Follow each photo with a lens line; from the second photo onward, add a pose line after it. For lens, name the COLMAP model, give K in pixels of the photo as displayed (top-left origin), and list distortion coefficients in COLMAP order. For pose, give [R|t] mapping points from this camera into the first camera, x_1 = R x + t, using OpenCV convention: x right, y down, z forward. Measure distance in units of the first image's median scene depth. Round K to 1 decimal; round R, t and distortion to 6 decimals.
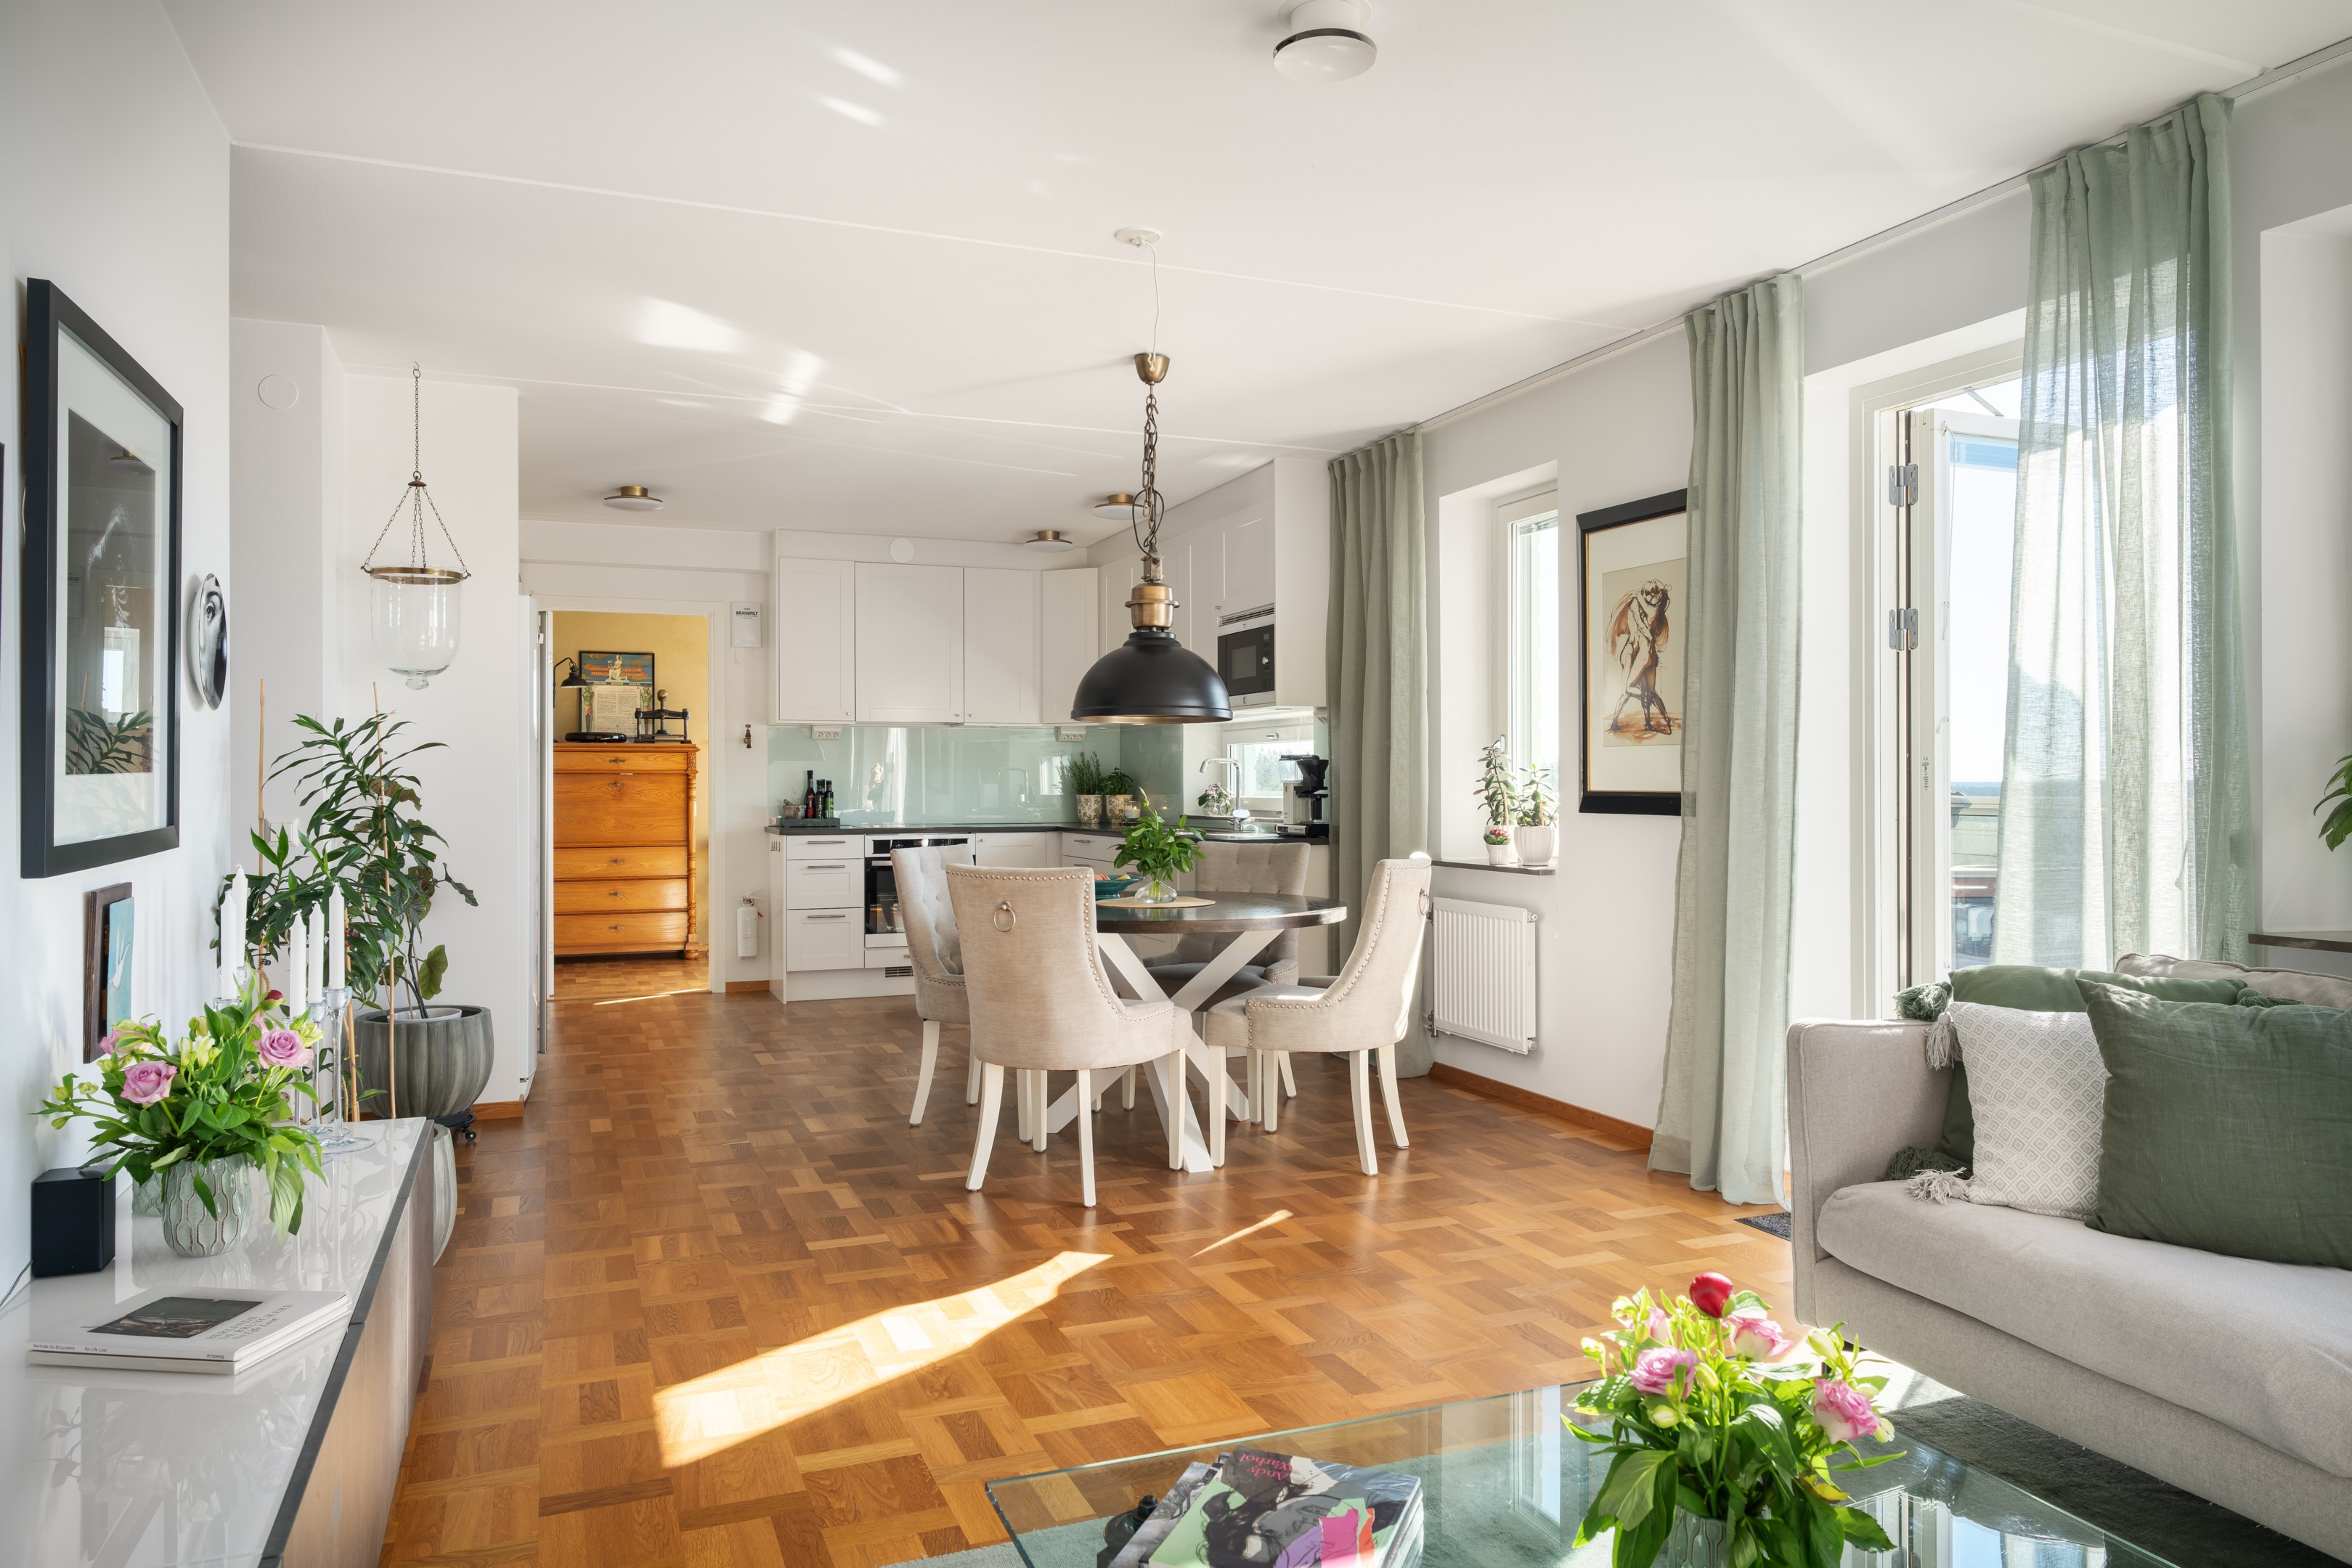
lens RADIAL K [[1530.0, 0, 1189.8], [0, 1530.0, 787.0], [0, 0, 1]] dist [-0.001179, 0.002039]
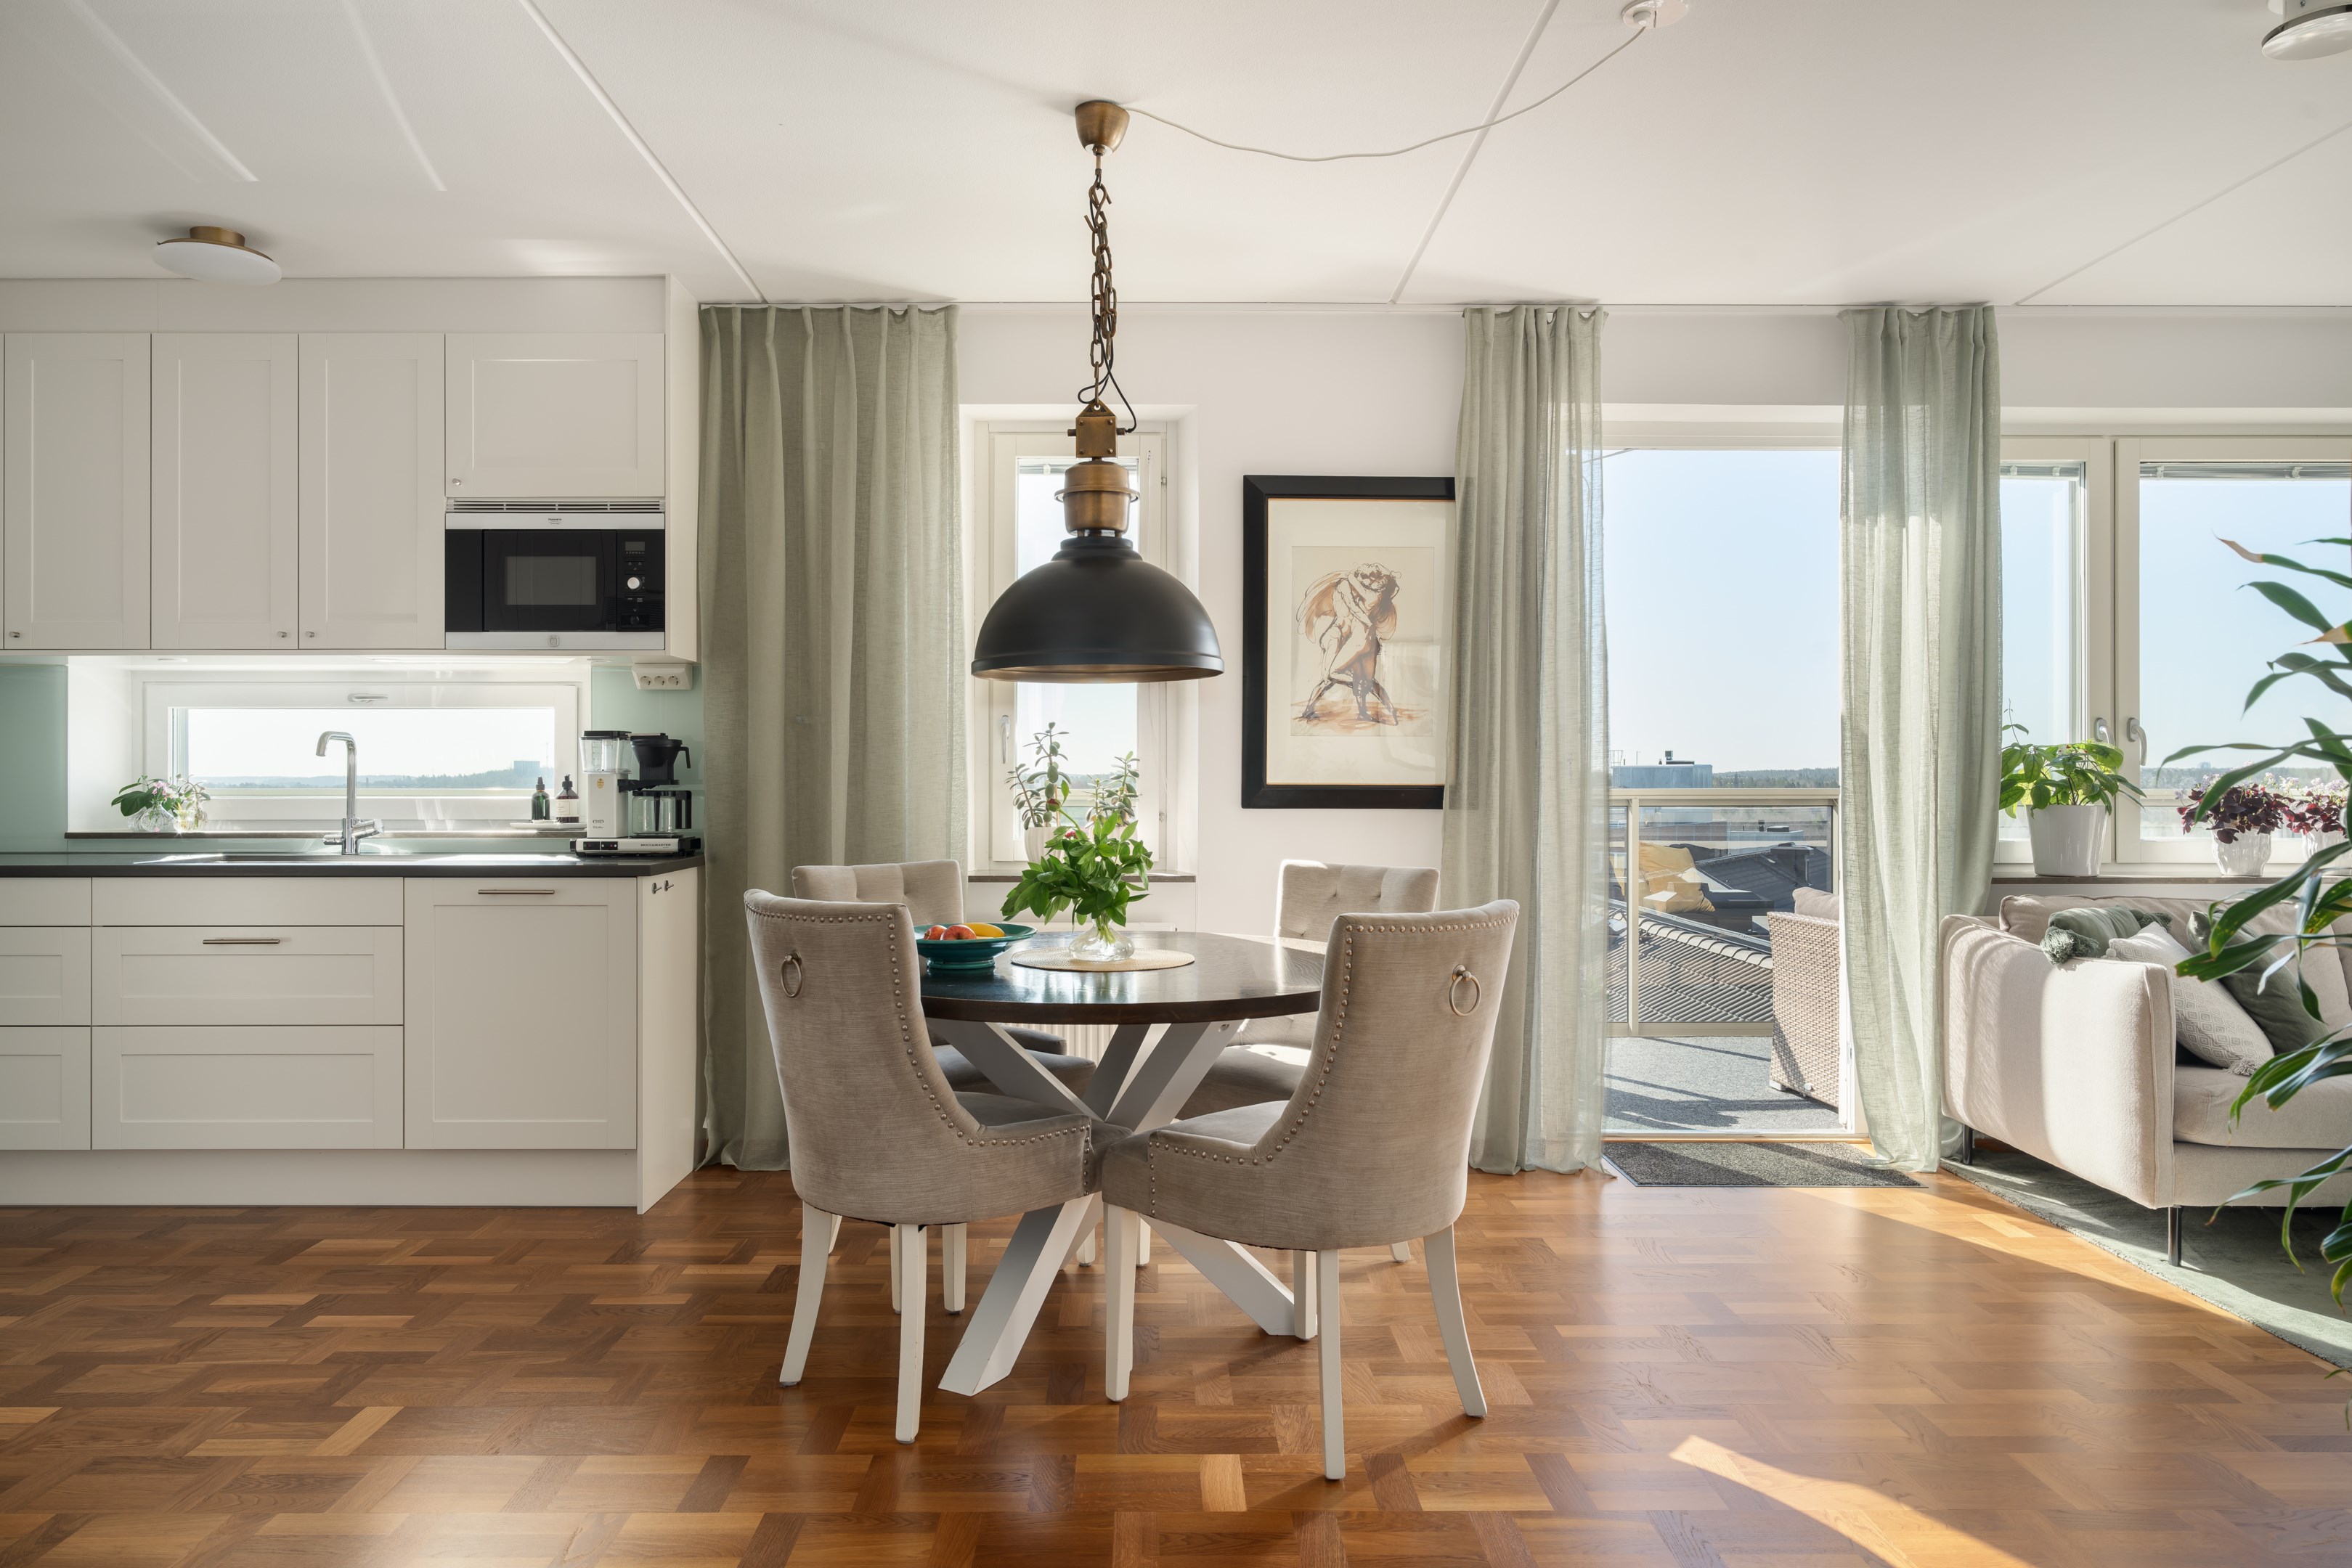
lens RADIAL K [[1530.0, 0, 1178.1], [0, 1530.0, 768.1], [0, 0, 1]] dist [-0.001179, 0.002039]
pose [[0.370461, 0.002473, 0.928845, -0.607665], [0.000575, 0.999996, -0.002892, -0.004277], [-0.928848, 0.001606, 0.370458, 0.726803]]
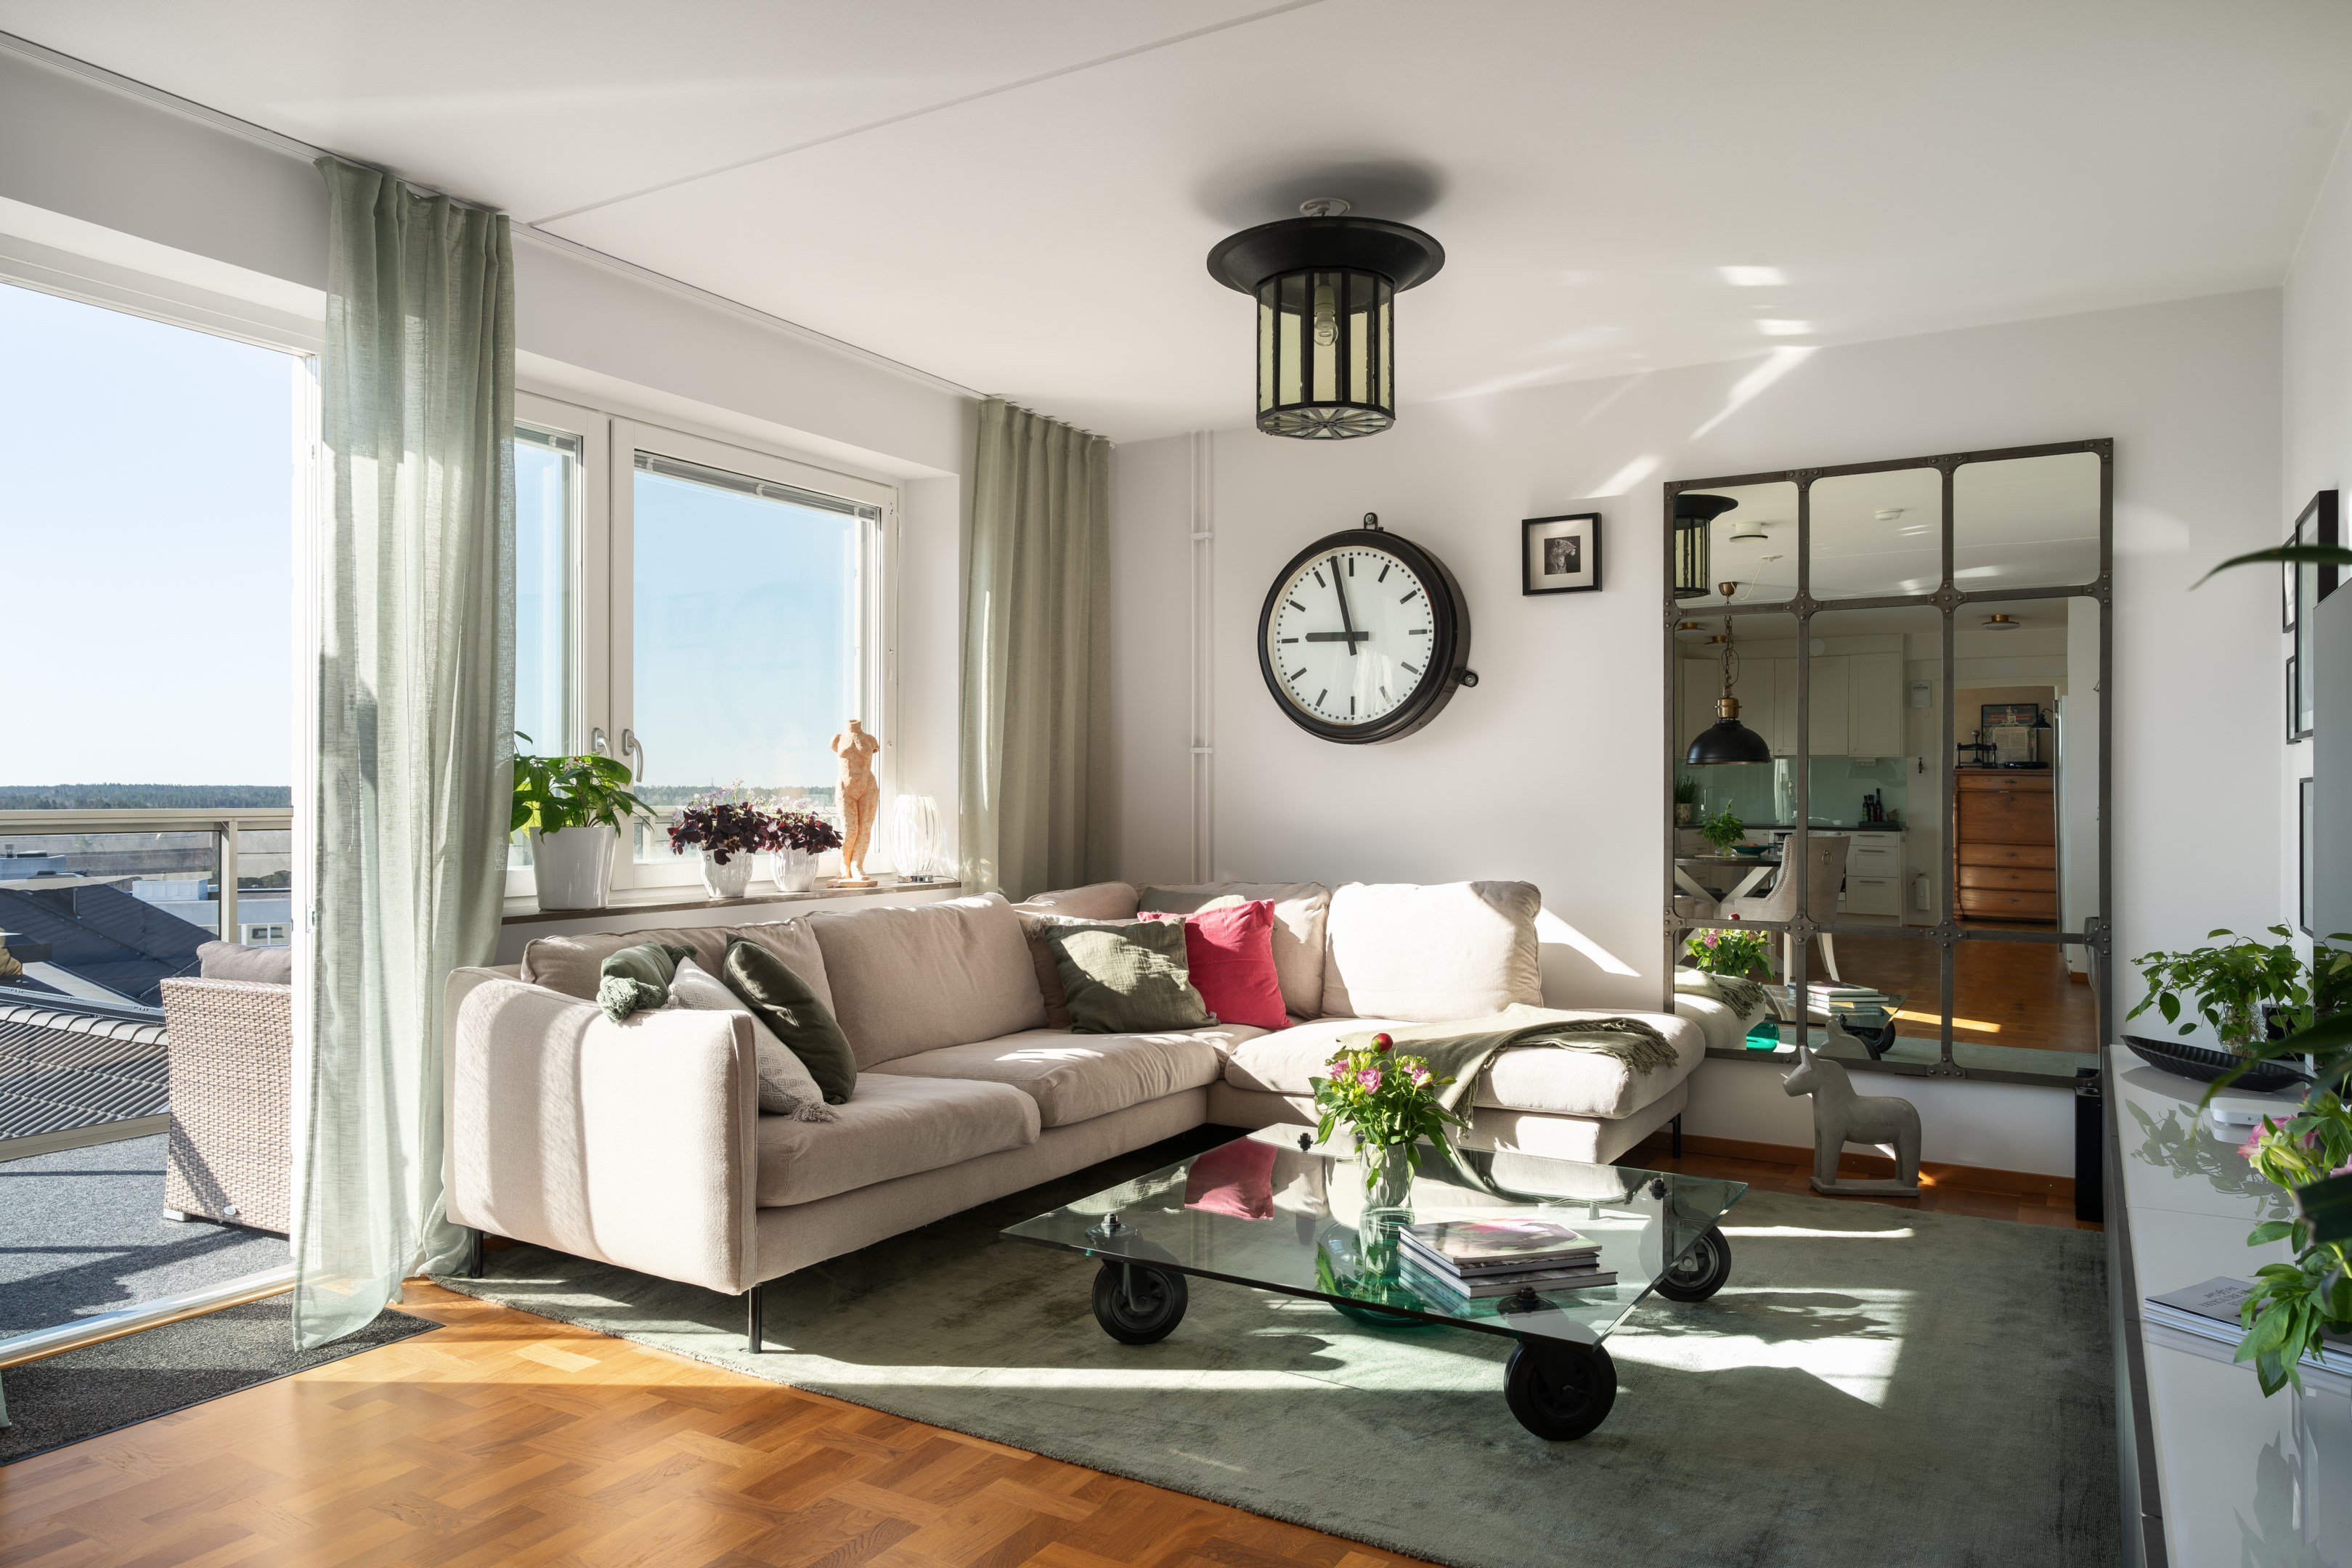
lens RADIAL K [[1530.0, 0, 1161.8], [0, 1530.0, 799.8], [0, 0, 1]] dist [-0.001179, 0.002039]
pose [[-0.592055, -0.006409, 0.805872, -0.376108], [-0.006287, 0.999975, 0.003334, -0.002919], [-0.805873, -0.003092, -0.592081, 0.795484]]
